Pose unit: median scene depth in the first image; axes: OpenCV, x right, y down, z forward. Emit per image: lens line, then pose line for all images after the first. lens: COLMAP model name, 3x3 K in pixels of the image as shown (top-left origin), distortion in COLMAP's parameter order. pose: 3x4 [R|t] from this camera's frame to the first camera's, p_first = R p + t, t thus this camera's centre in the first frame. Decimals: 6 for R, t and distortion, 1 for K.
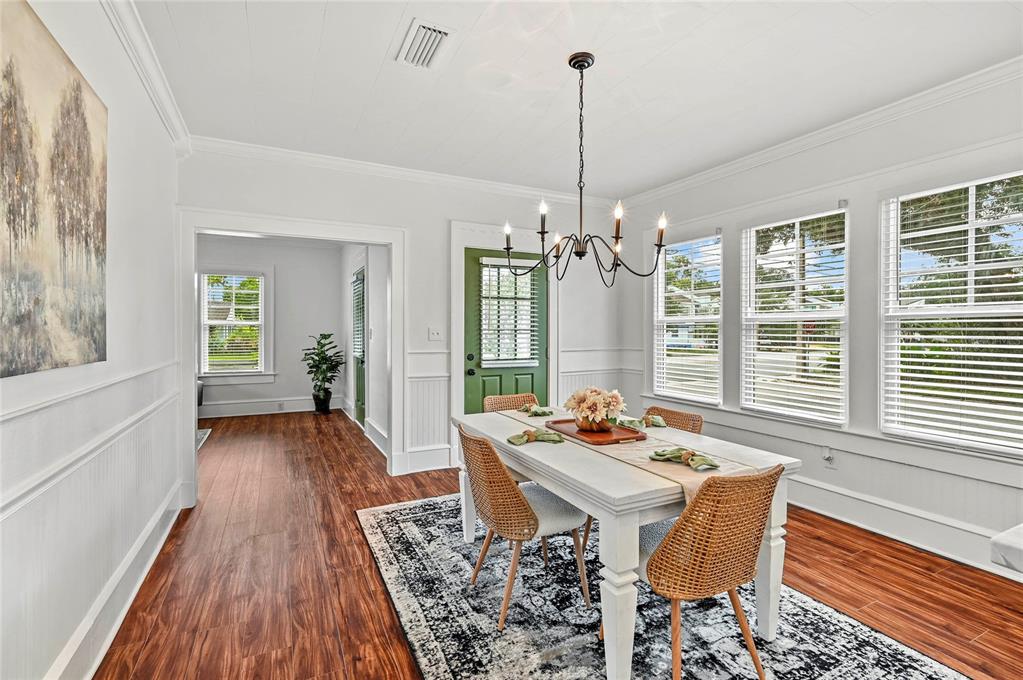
lens RADIAL K [[473.3, 0, 514.8], [0, 473.3, 336.8], [0, 0, 1]] dist [-0.002077, -0.000050]
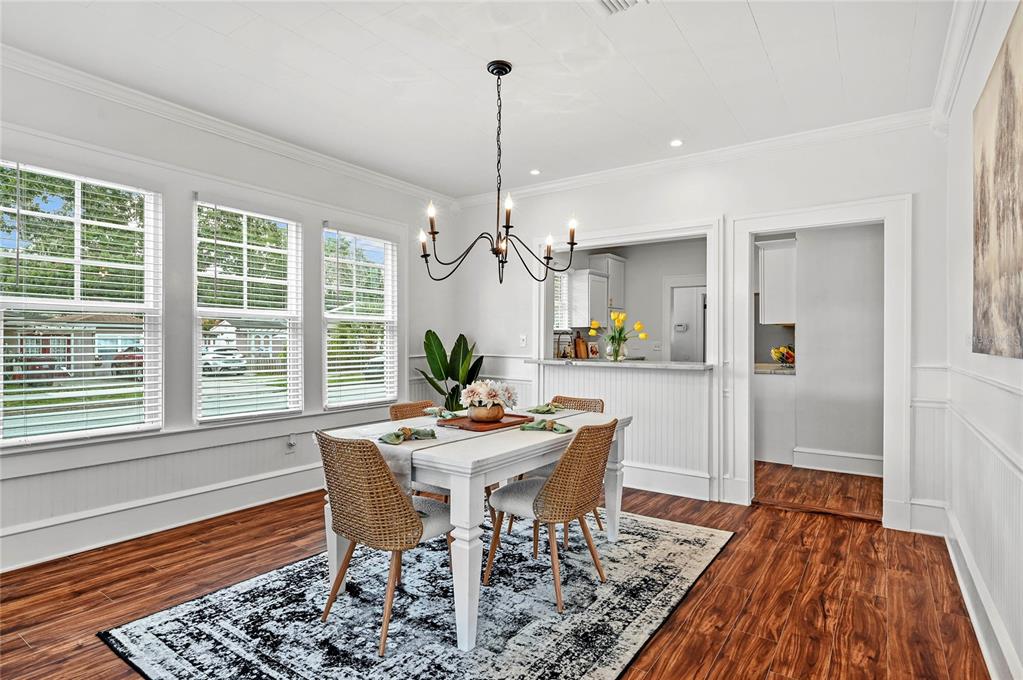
lens RADIAL K [[535.2, 0, 511.5], [0, 535.2, 340.0], [0, 0, 1]] dist [0.000411, 0.000118]
pose [[-0.476935, -0.007639, 0.878906, -0.983632], [0.005764, 0.999914, 0.011819, 0.006645], [-0.878920, 0.010703, -0.476849, 1.663943]]
